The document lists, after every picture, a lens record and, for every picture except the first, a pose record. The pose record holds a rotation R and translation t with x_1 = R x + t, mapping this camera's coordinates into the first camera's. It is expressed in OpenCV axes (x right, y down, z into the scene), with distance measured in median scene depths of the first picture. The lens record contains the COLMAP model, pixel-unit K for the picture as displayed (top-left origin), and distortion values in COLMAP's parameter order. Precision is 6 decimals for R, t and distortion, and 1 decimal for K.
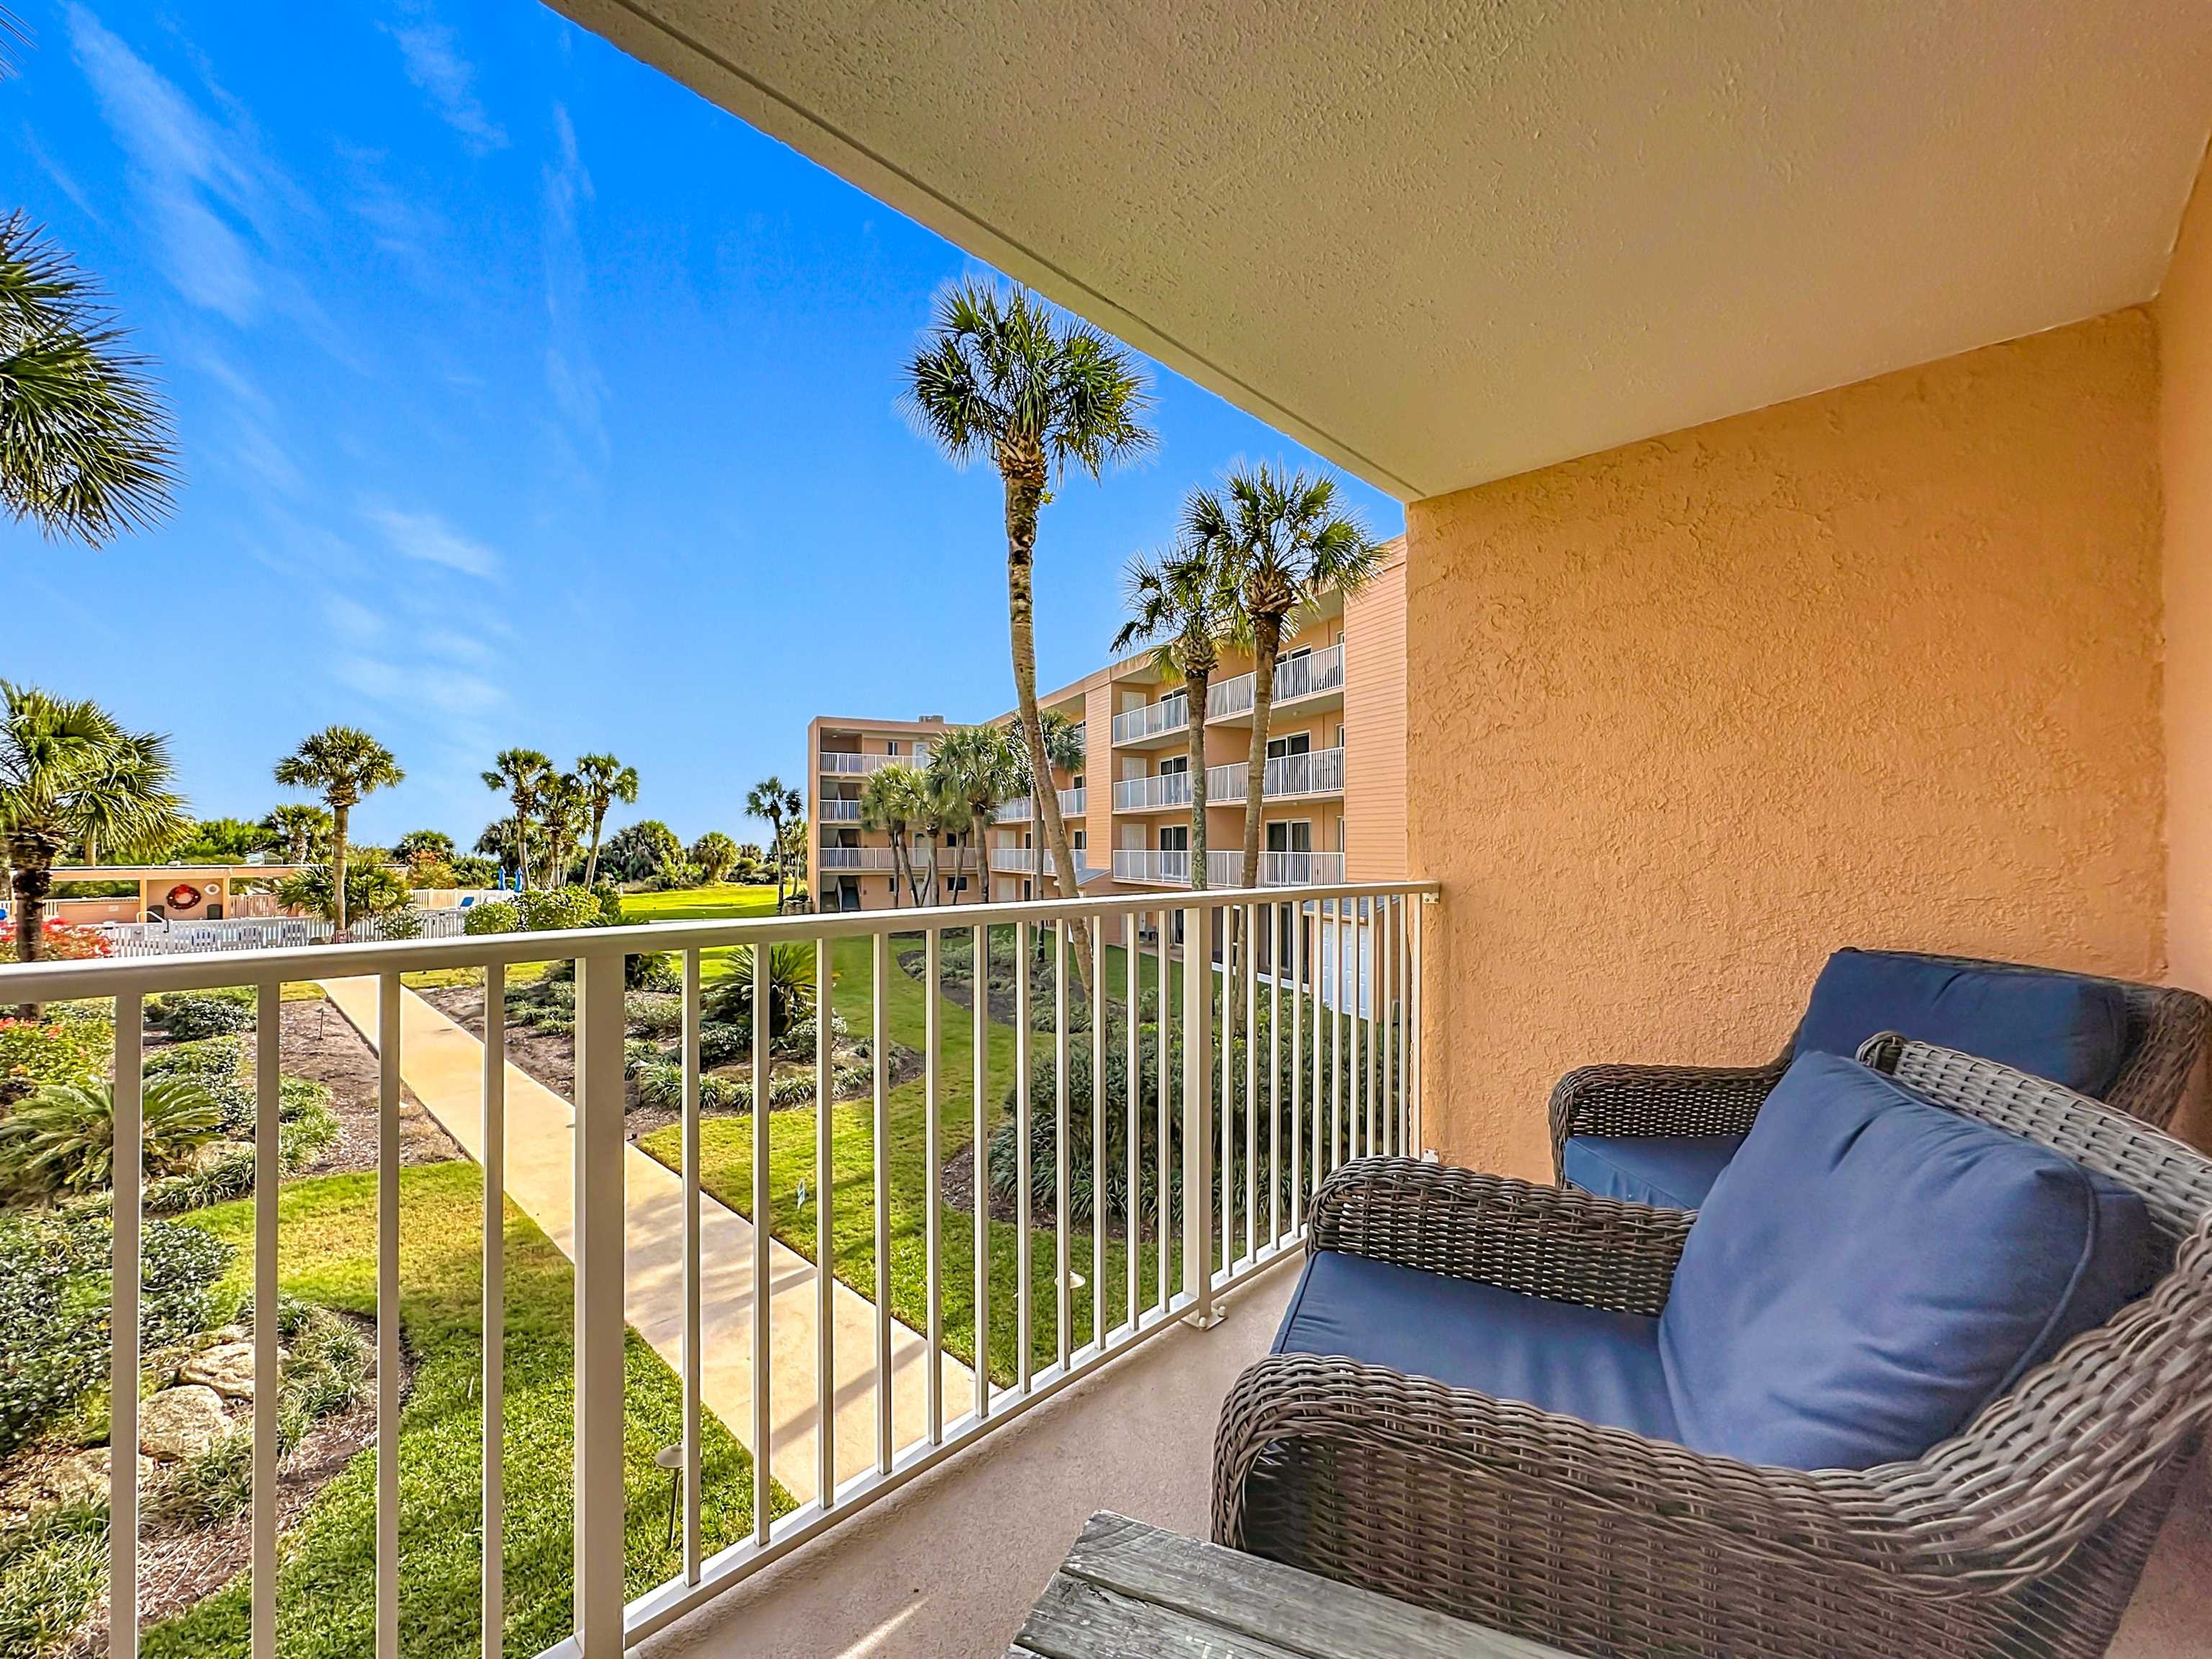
lens RADIAL K [[890.2, 0, 1105.0], [0, 890.2, 838.2], [0, 0, 1]] dist [-0.004382, -0.000533]
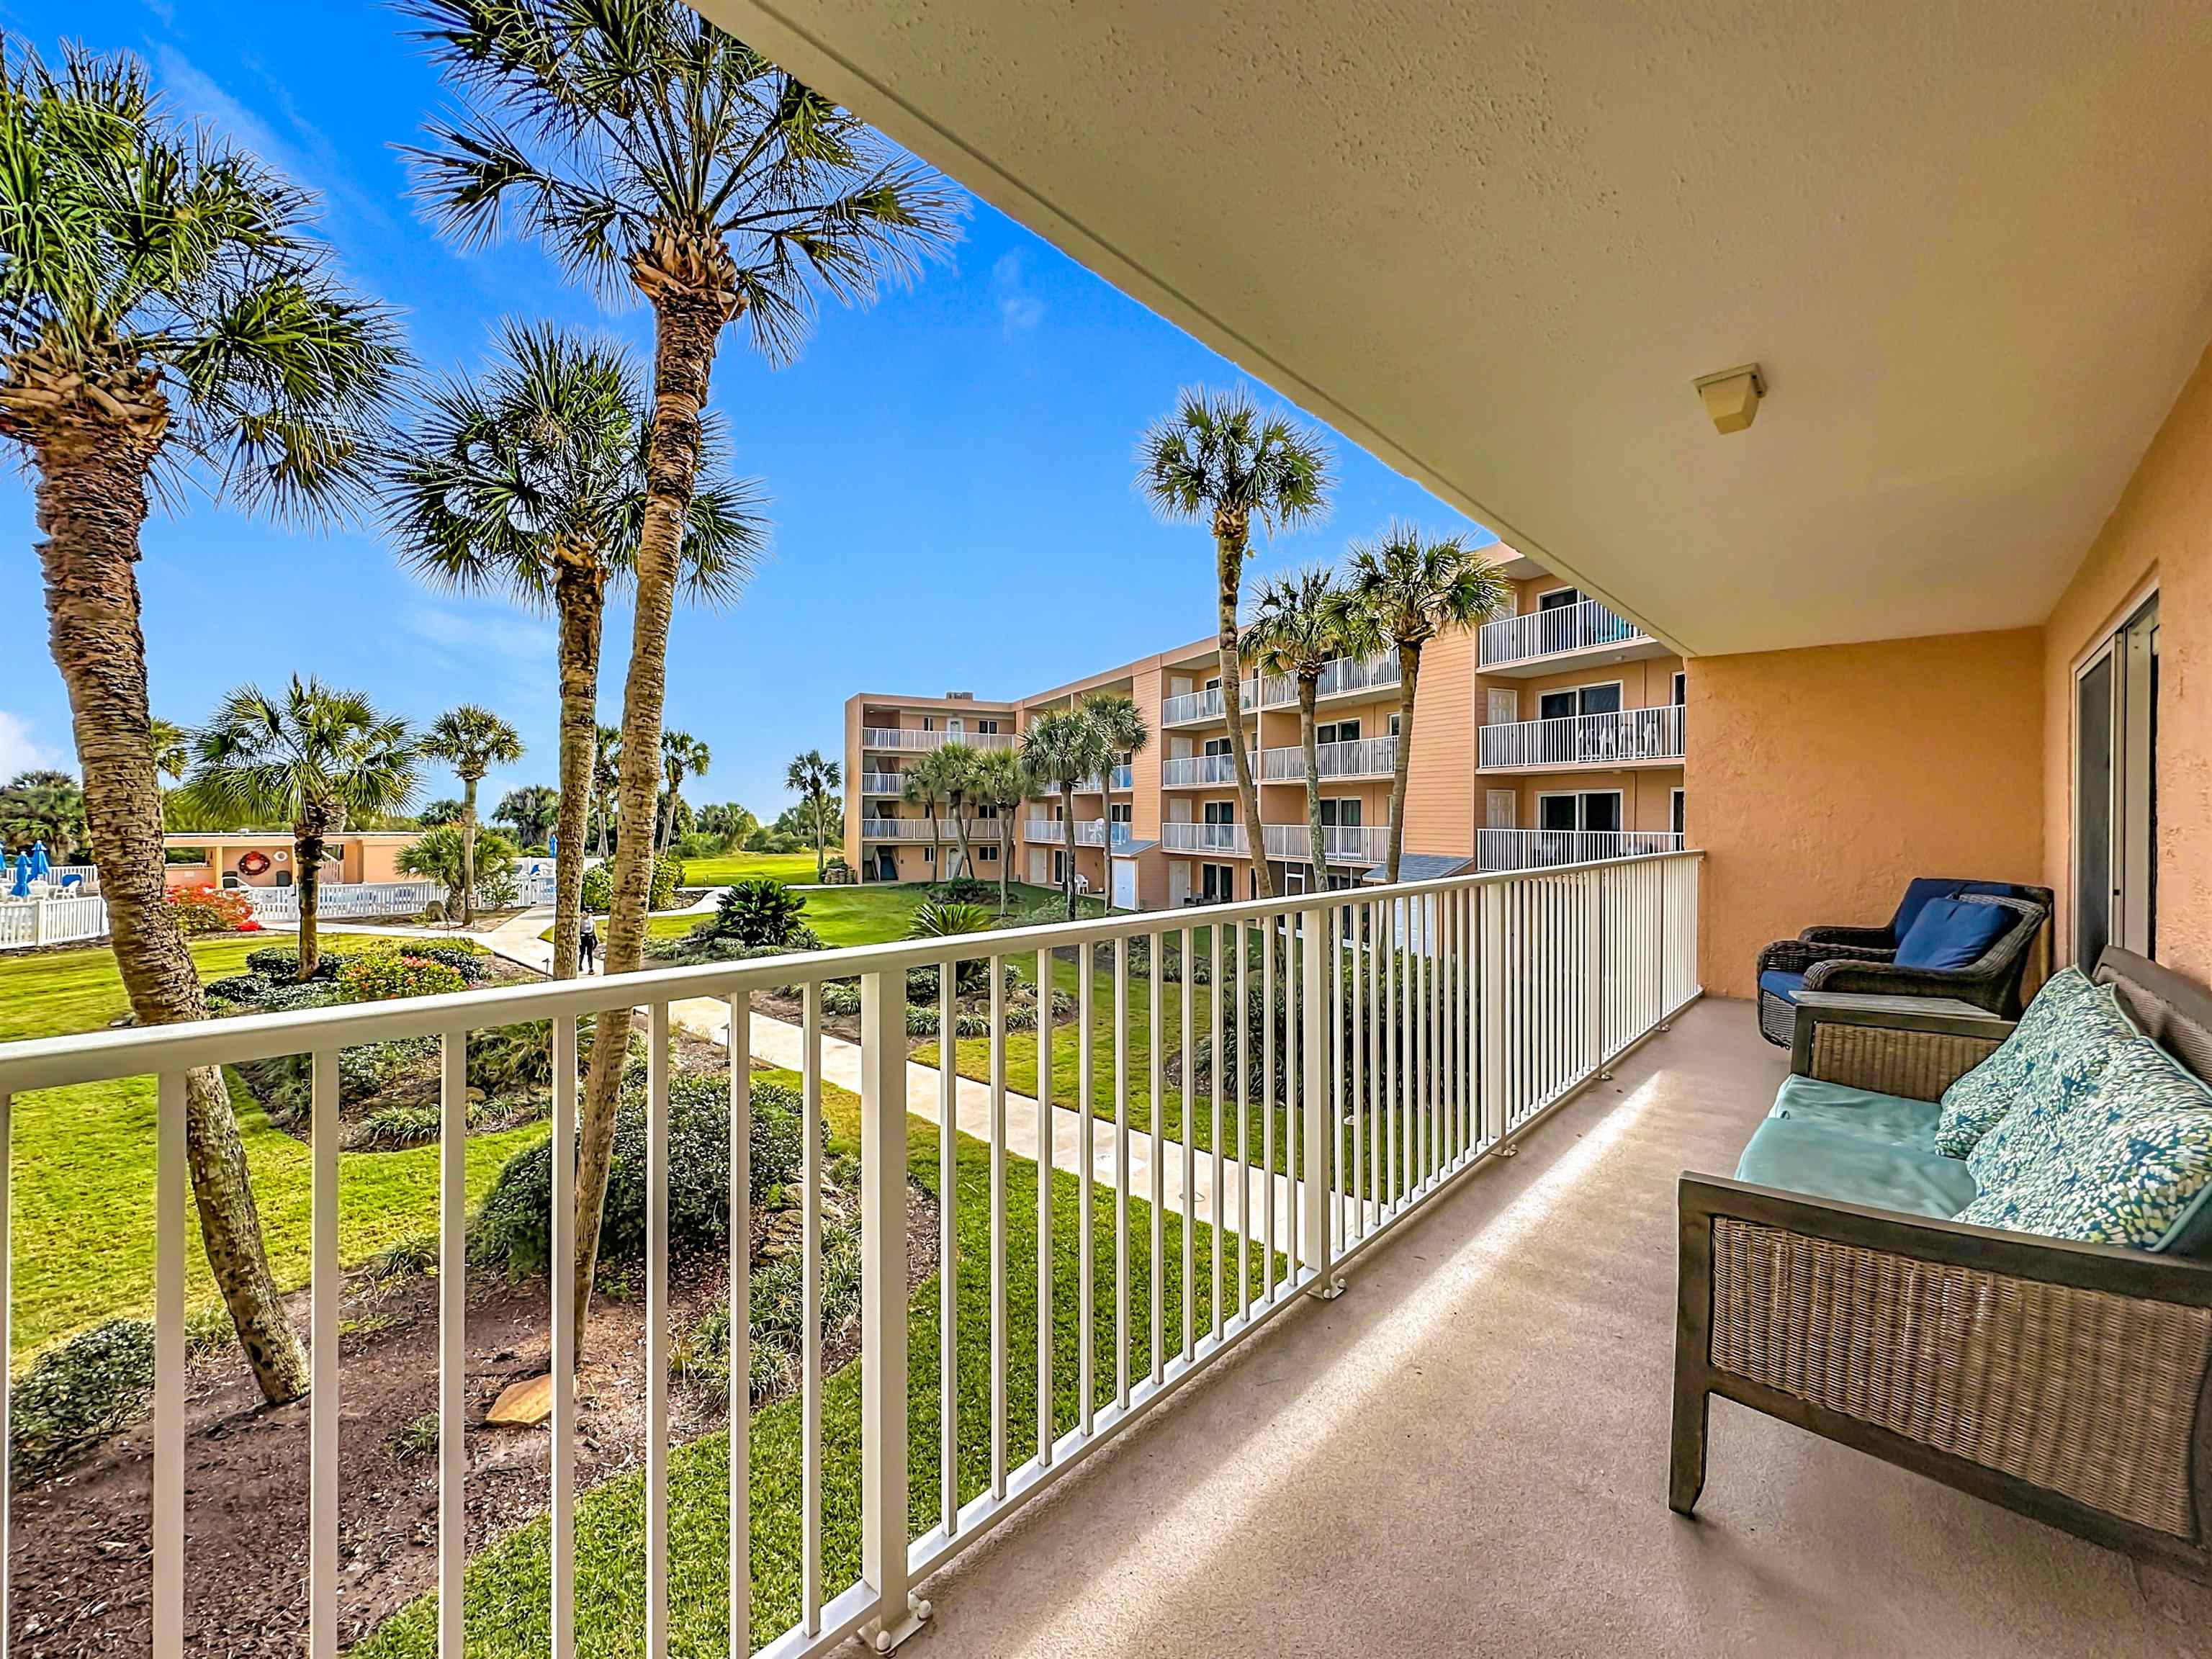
lens RADIAL K [[890.2, 0, 1113.2], [0, 890.2, 821.3], [0, 0, 1]] dist [-0.004382, -0.000533]
pose [[0.999240, 0.005265, 0.038612, -0.090026], [-0.005801, 0.999888, 0.013772, -0.003075], [-0.038536, -0.013986, 0.999159, -0.082714]]
